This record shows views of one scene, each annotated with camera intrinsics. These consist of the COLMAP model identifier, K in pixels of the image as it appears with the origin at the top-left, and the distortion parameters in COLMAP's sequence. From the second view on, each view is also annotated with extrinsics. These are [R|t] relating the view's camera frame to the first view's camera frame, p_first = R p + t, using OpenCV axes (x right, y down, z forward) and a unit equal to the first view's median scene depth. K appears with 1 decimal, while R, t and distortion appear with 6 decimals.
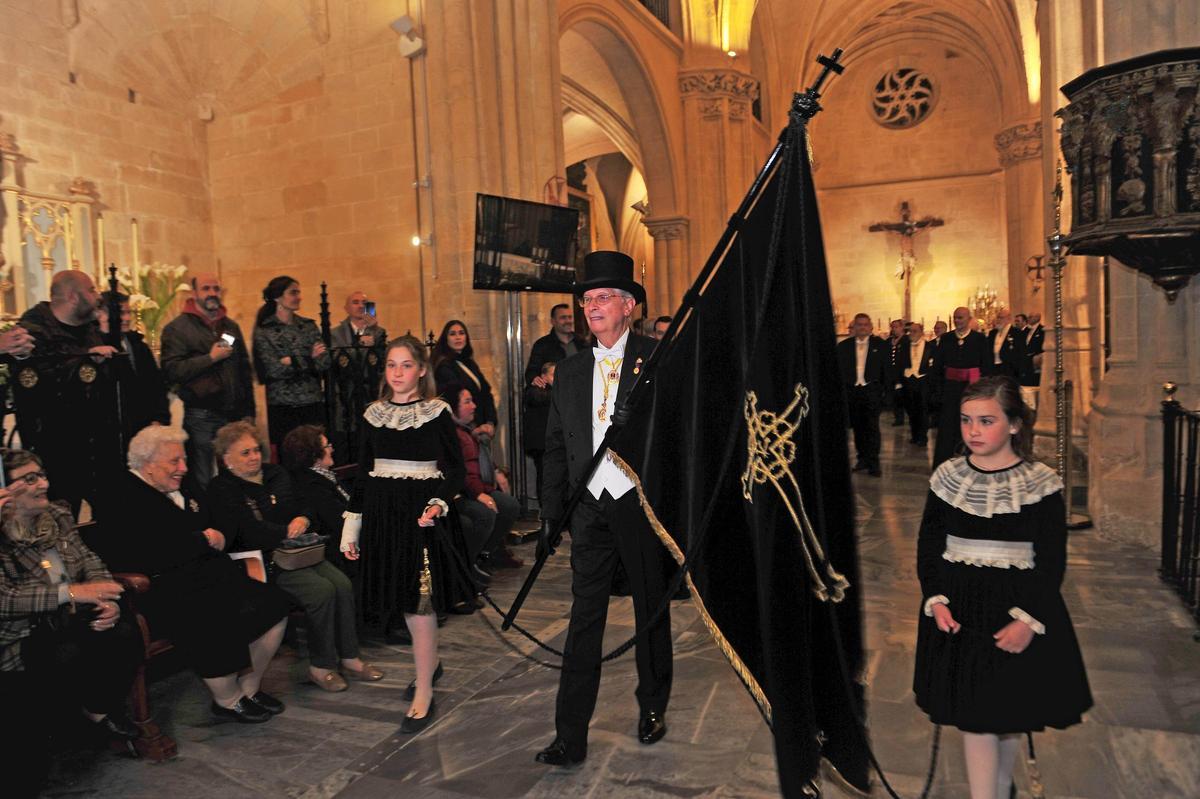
lens RADIAL K [[828.3, 0, 582.5], [0, 828.3, 390.4], [0, 0, 1]] dist [-0.050980, 0.001106]
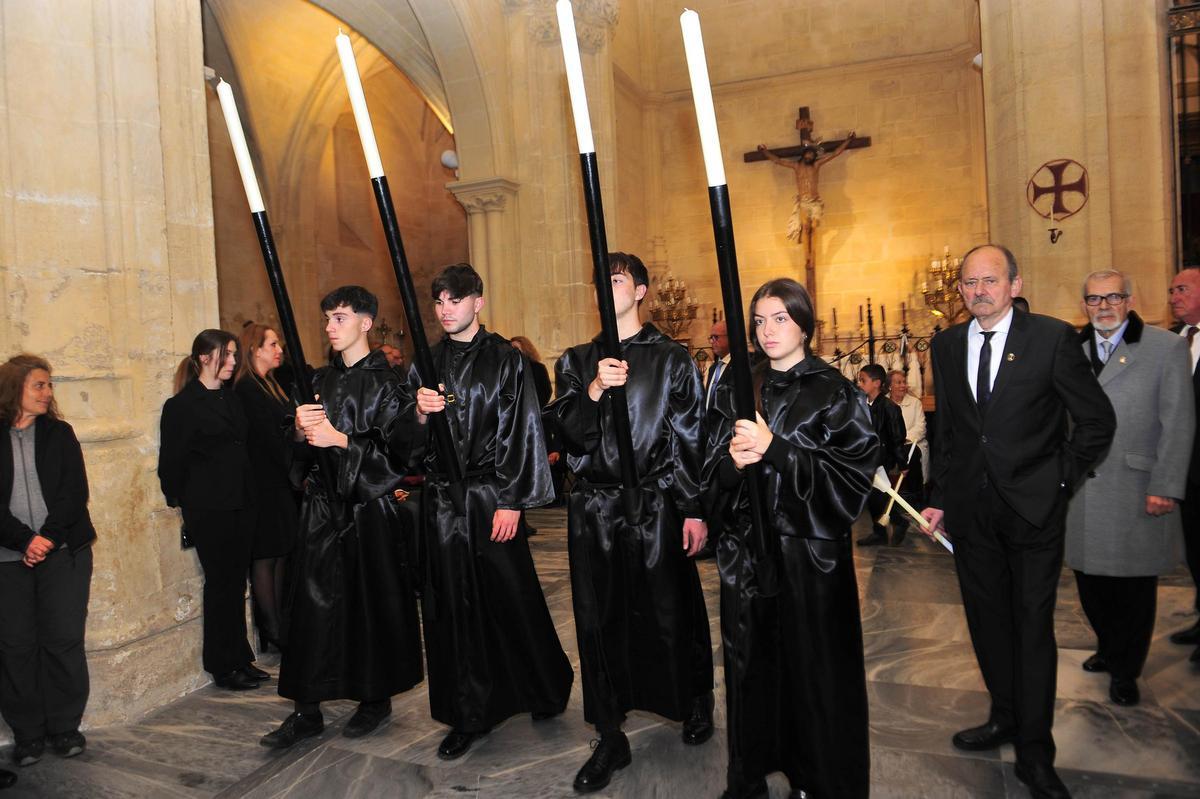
lens RADIAL K [[835.9, 0, 584.9], [0, 835.9, 394.6], [0, 0, 1]] dist [-0.033394, 0.001446]
pose [[0.999024, -0.010997, 0.042774, 0.216162], [0.011043, 0.999939, -0.000831, -0.030747], [-0.042762, 0.001303, 0.999084, 0.431439]]
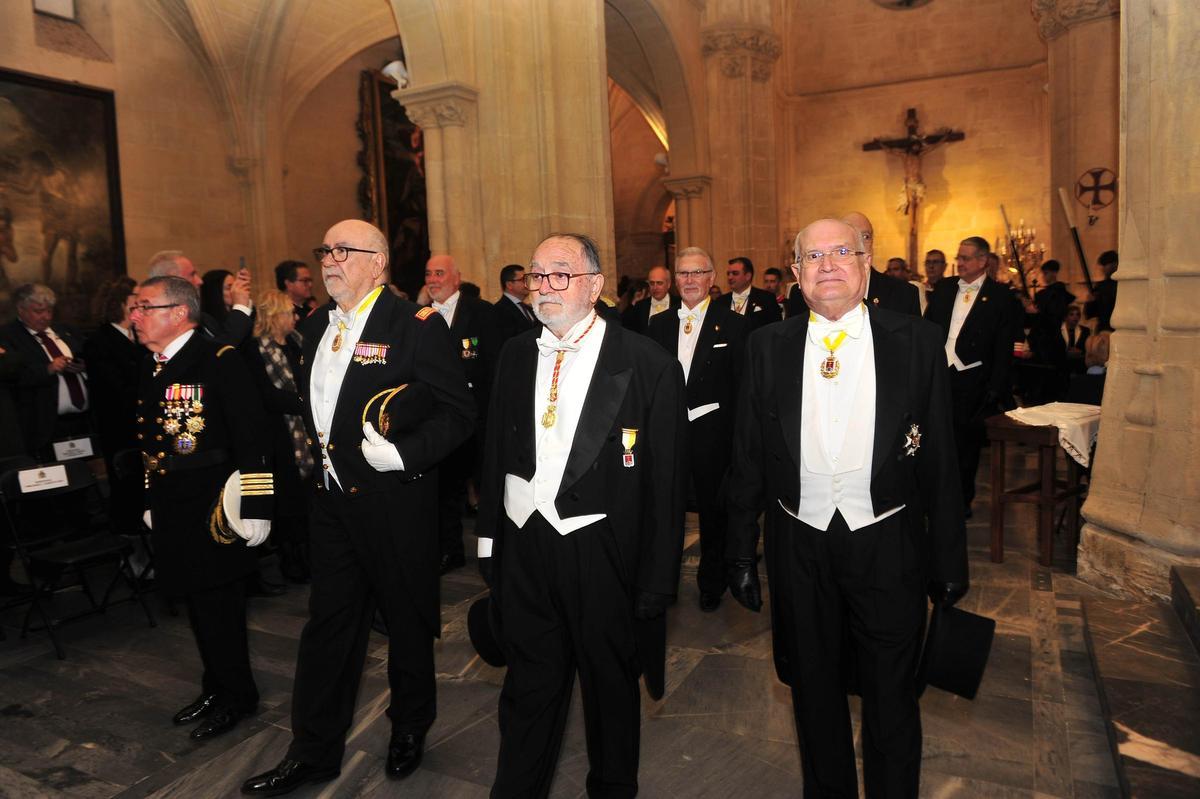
lens RADIAL K [[828.3, 0, 582.5], [0, 828.3, 390.4], [0, 0, 1]] dist [-0.050980, 0.001106]
pose [[0.998925, 0.001562, -0.046331, 0.133930], [0.000892, 0.998600, 0.052889, -0.016438], [0.046349, -0.052874, 0.997525, 0.244039]]
